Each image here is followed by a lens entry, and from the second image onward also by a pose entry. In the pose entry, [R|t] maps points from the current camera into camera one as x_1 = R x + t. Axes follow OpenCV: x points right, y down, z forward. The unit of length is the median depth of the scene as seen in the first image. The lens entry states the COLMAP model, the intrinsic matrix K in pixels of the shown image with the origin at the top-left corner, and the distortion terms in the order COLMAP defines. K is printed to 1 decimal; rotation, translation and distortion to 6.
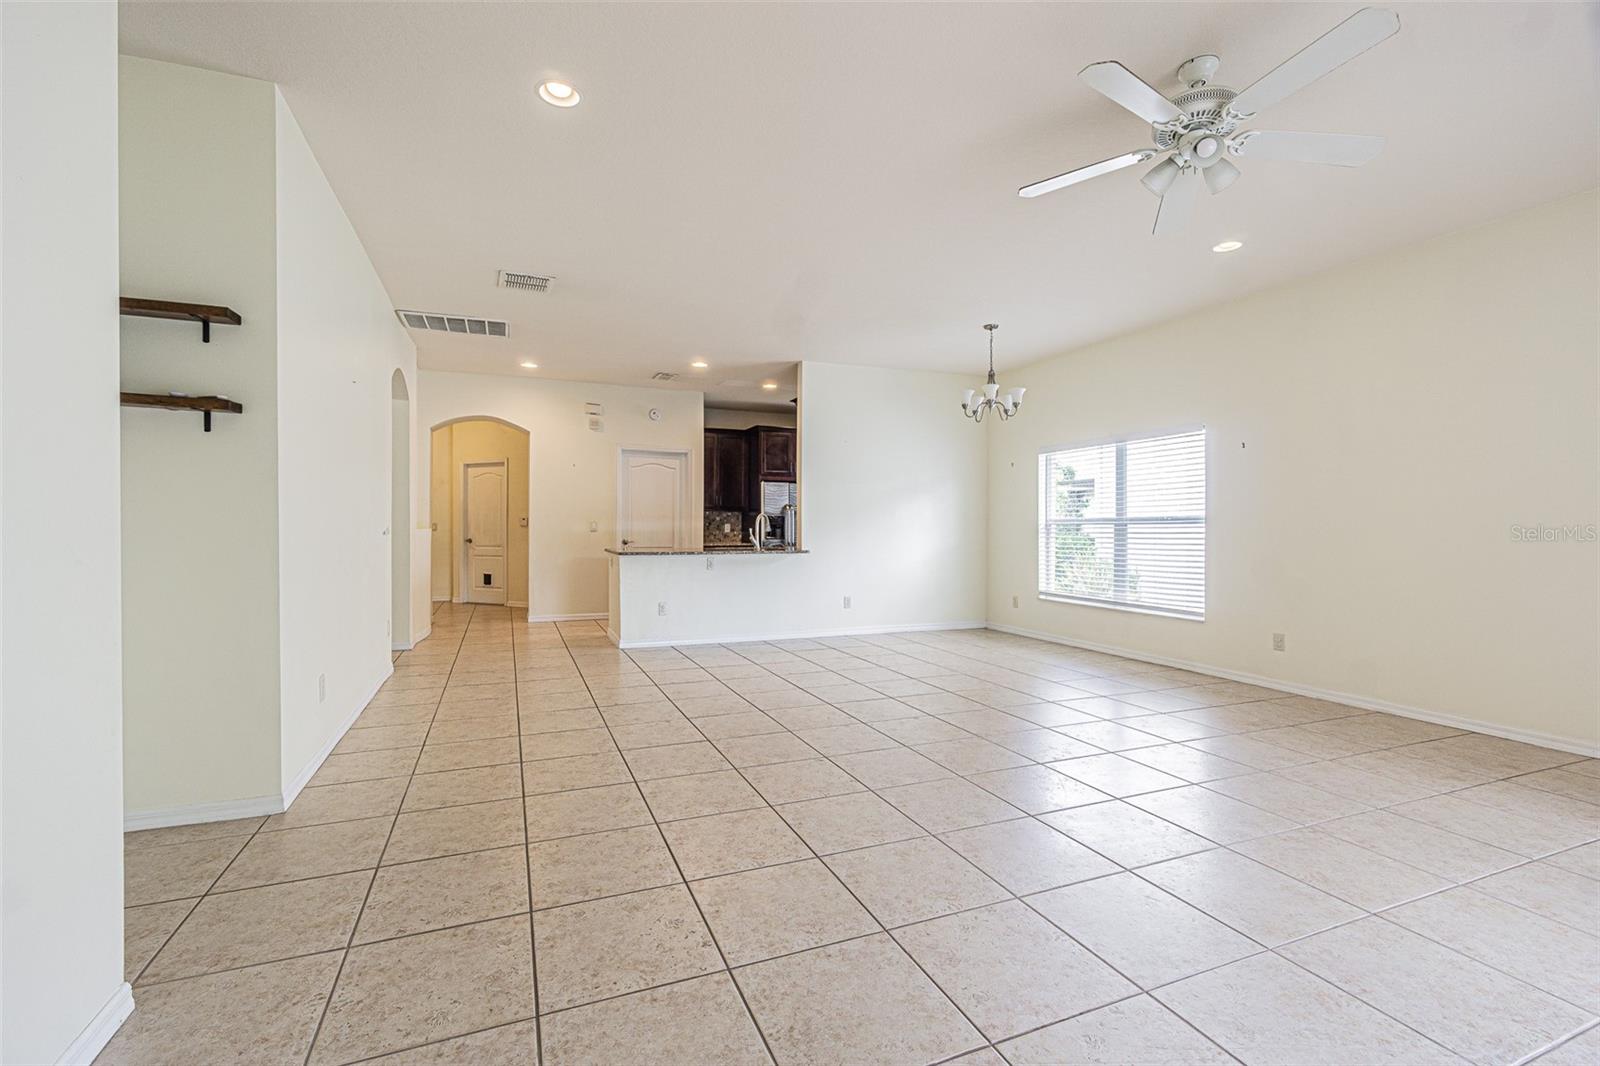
lens RADIAL K [[695.7, 0, 802.2], [0, 695.7, 526.6], [0, 0, 1]] dist [-0.001573, 0.001569]
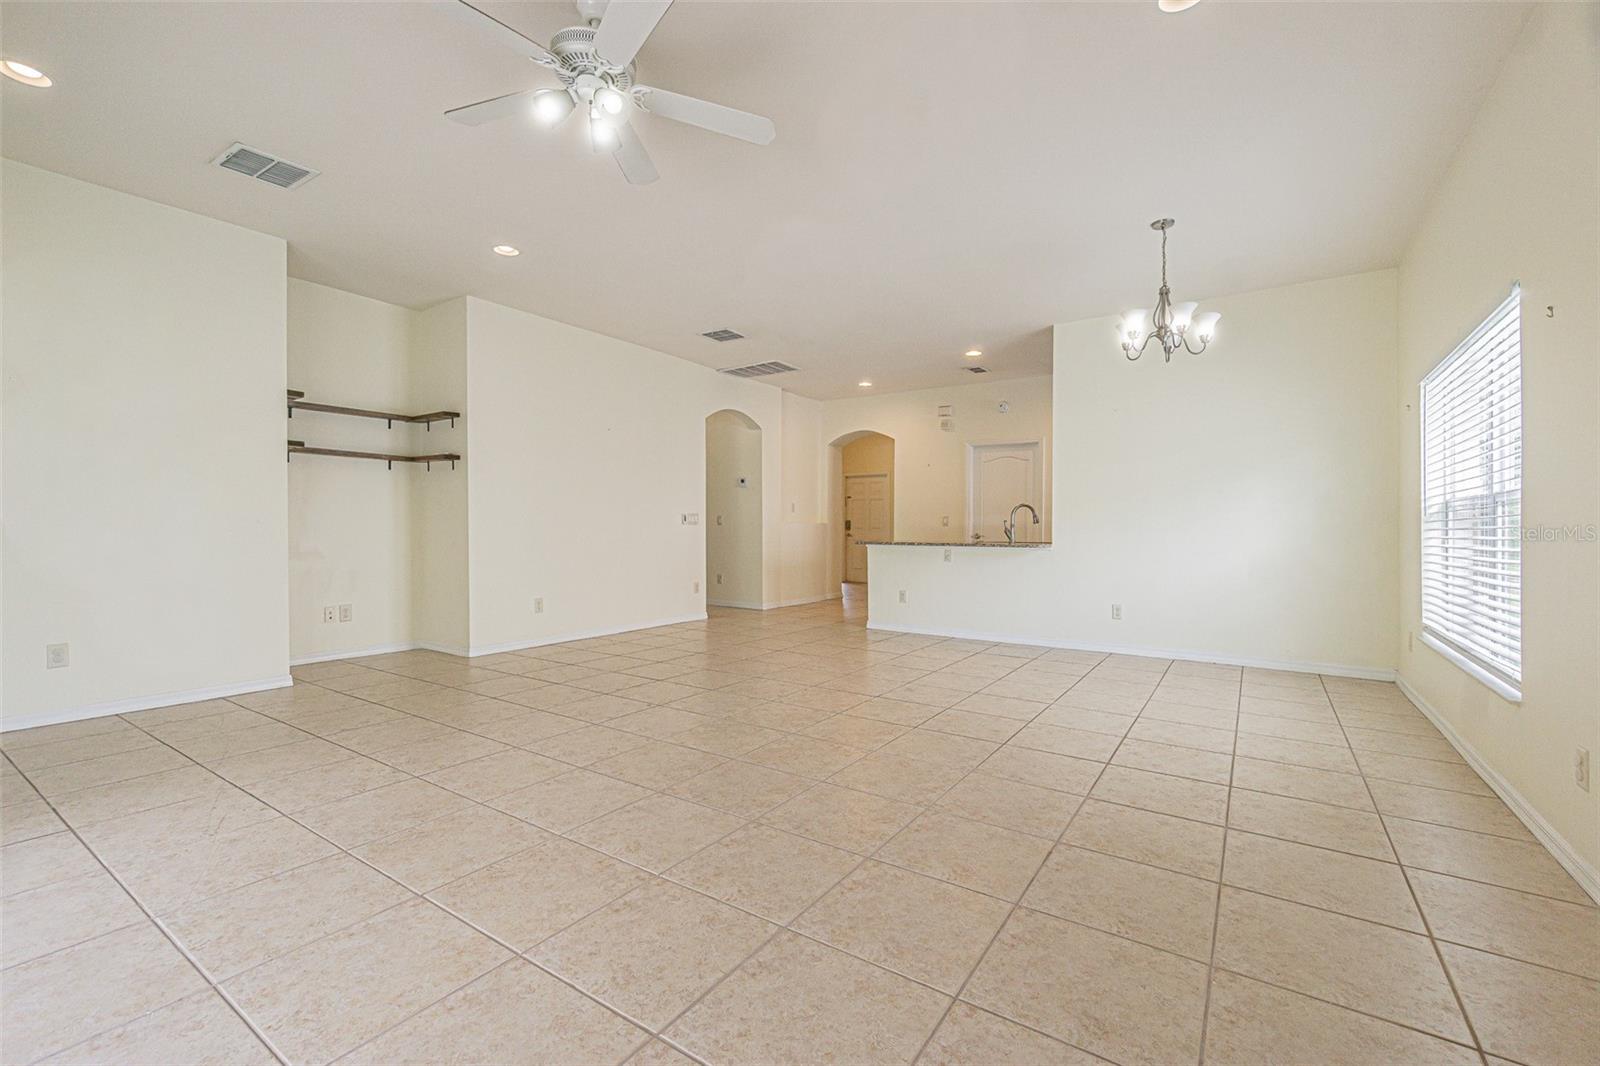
lens RADIAL K [[695.7, 0, 799.6], [0, 695.7, 535.3], [0, 0, 1]] dist [-0.001573, 0.001569]
pose [[0.544439, 0.009305, -0.838749, 0.343889], [-0.002908, 0.999953, 0.009206, 0.009157], [0.838796, -0.002573, 0.544440, 0.165836]]
